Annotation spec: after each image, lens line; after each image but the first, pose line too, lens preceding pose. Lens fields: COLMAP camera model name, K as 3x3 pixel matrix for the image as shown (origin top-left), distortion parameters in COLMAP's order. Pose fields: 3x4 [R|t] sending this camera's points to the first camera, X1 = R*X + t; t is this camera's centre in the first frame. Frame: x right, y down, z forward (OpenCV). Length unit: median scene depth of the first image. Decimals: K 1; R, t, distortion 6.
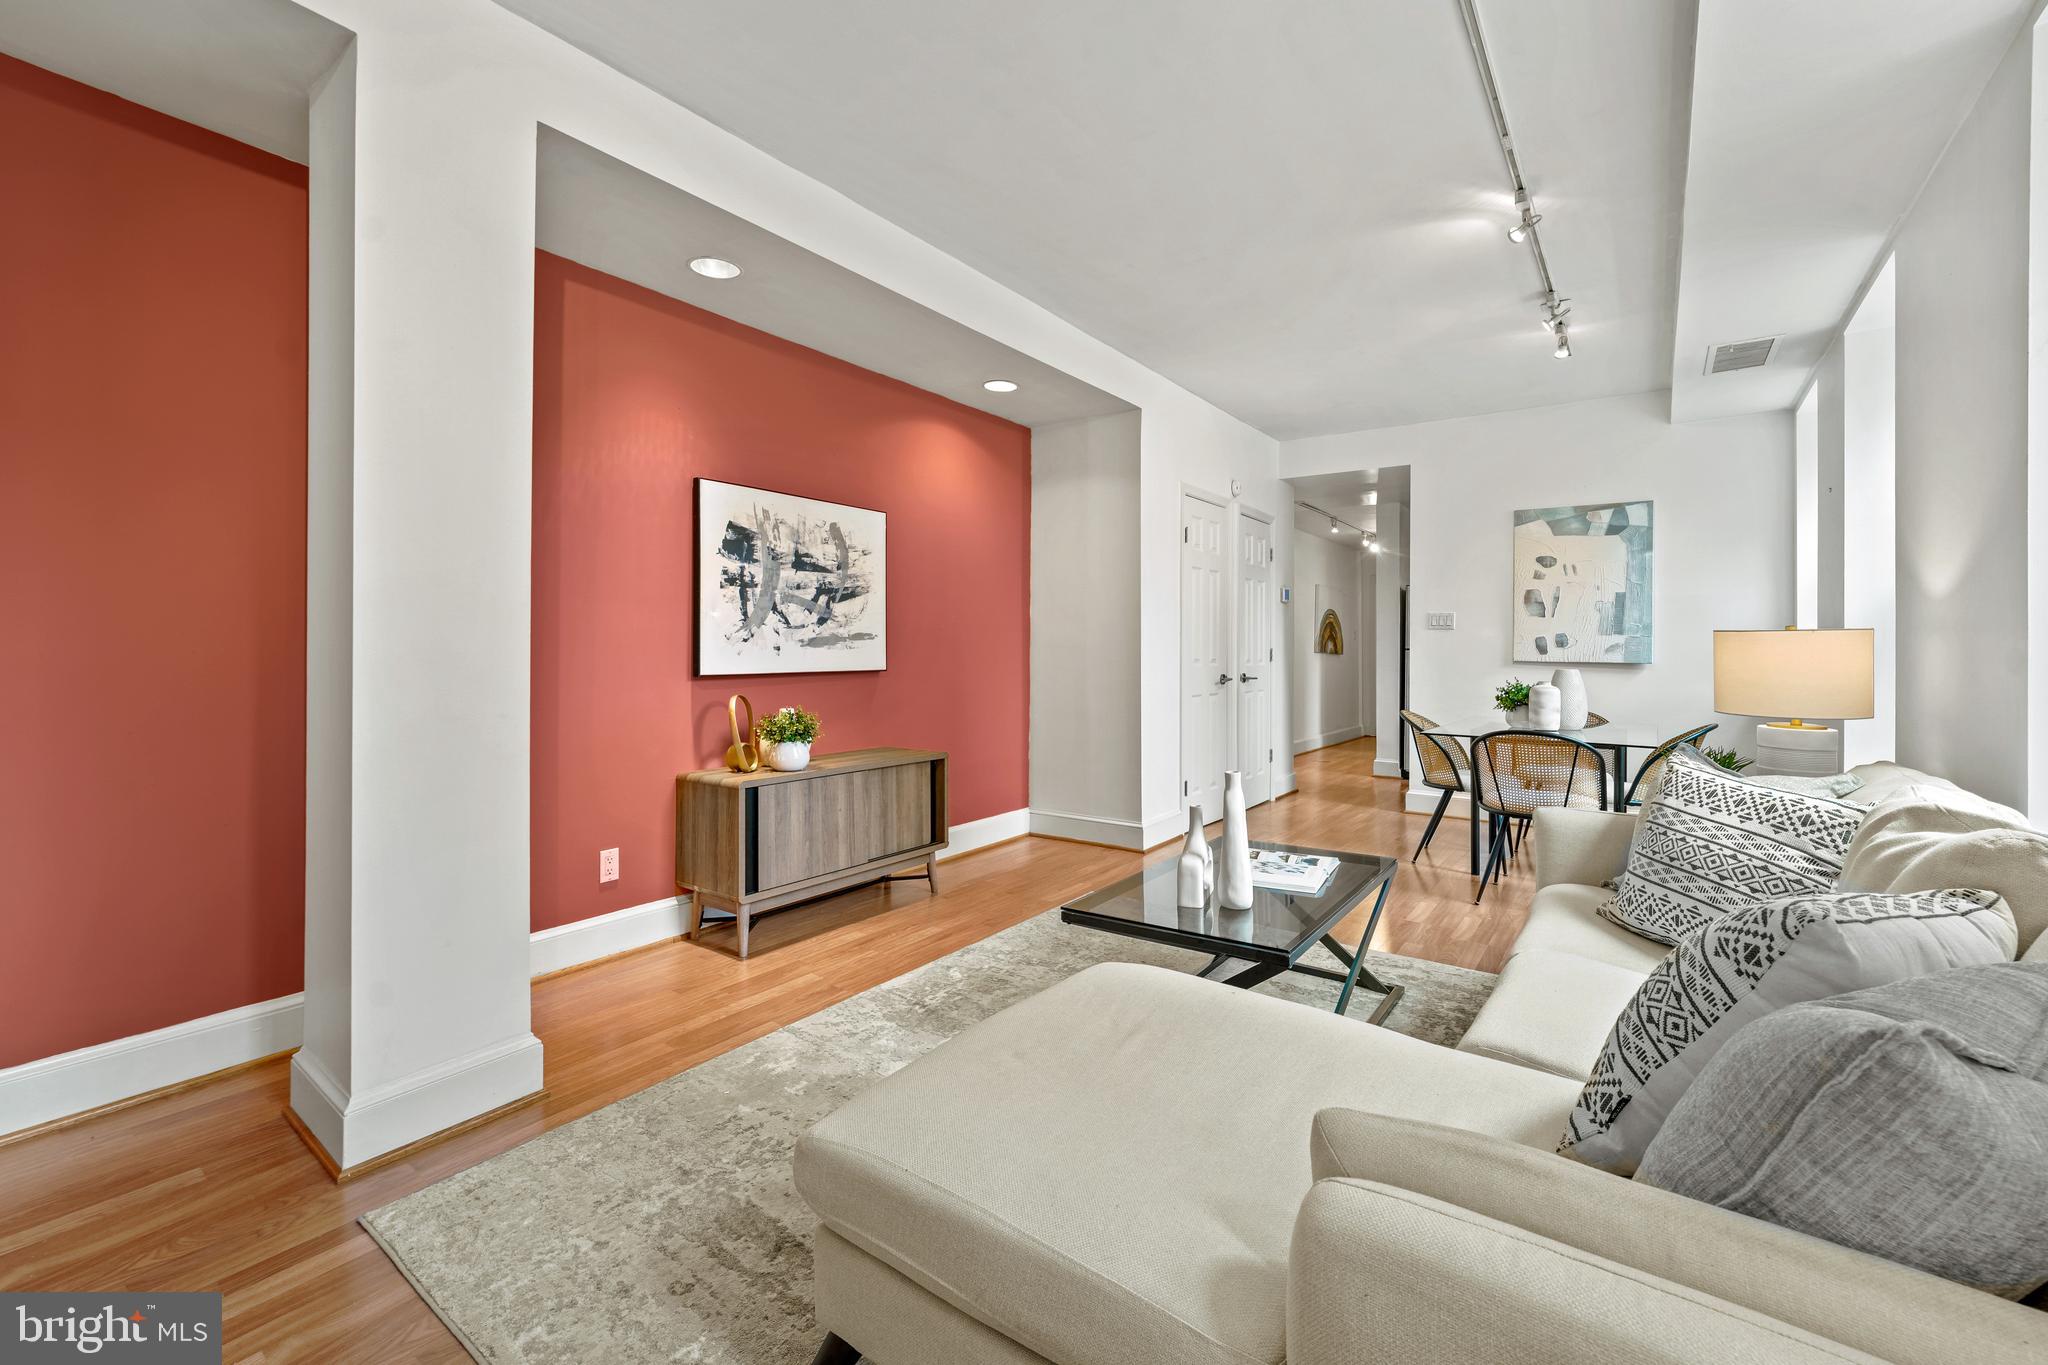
lens RADIAL K [[836.0, 0, 1046.8], [0, 836.0, 652.5], [0, 0, 1]] dist [0.016379, 0.003713]
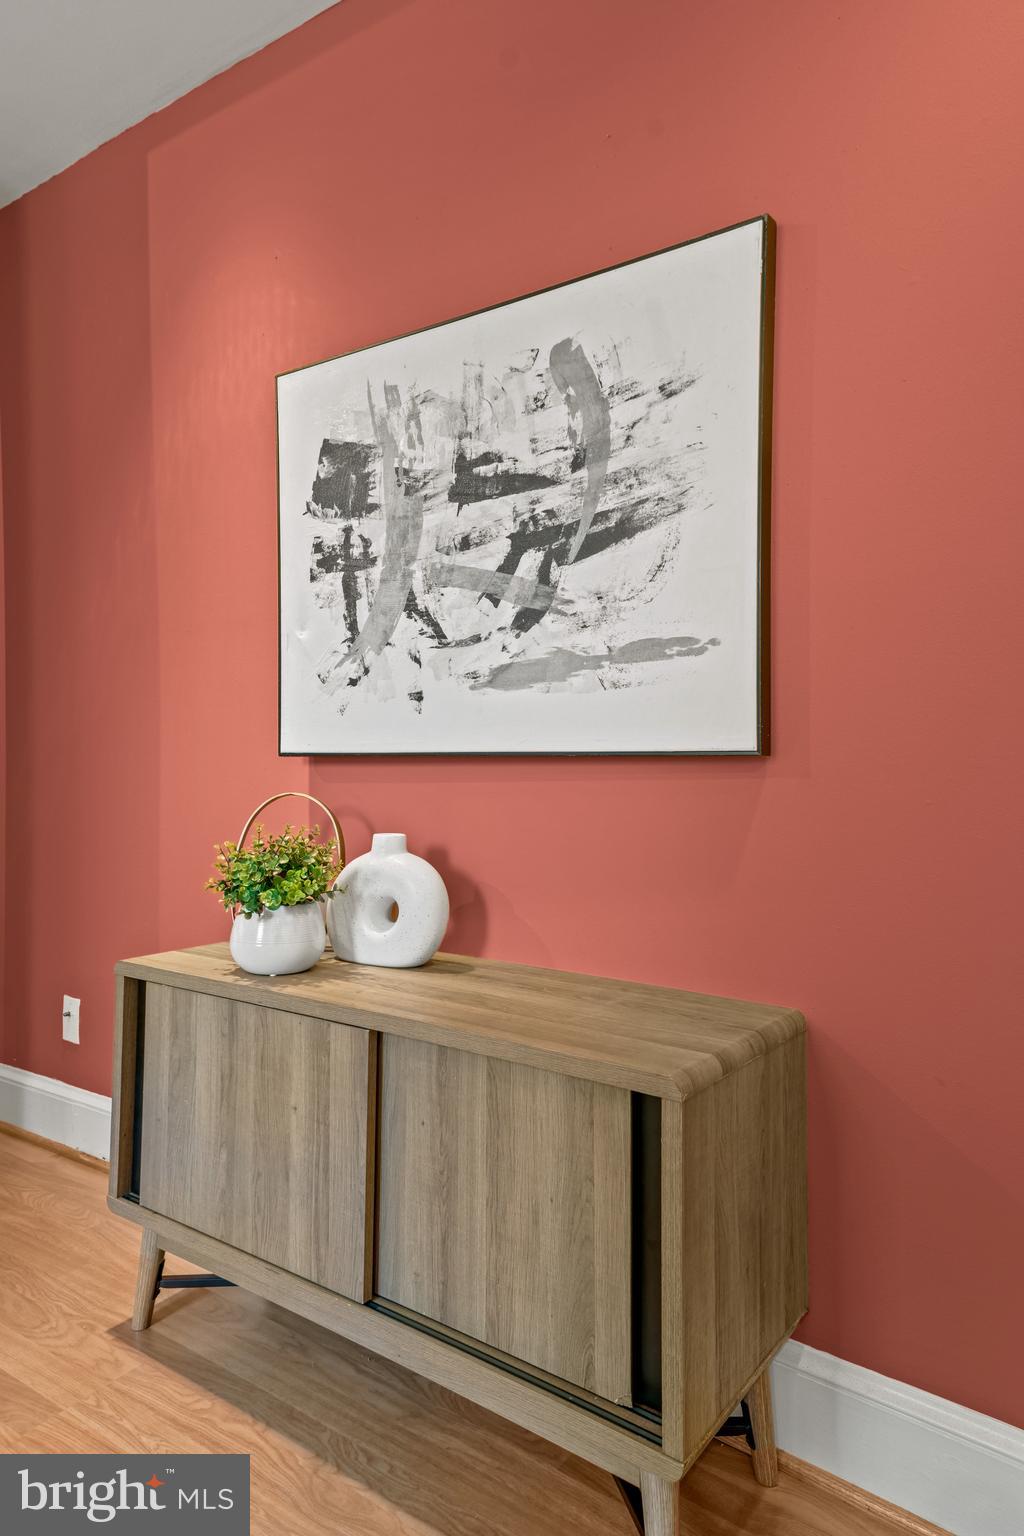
lens RADIAL K [[995.8, 0, 510.7], [0, 995.8, 770.5], [0, 0, 1]] dist [0.080224, 0.003078]
pose [[-0.019286, 0.005269, -0.999800, 0.196013], [-0.008757, 0.999947, 0.005439, 0.030149], [0.999776, 0.008860, -0.019239, 1.052058]]
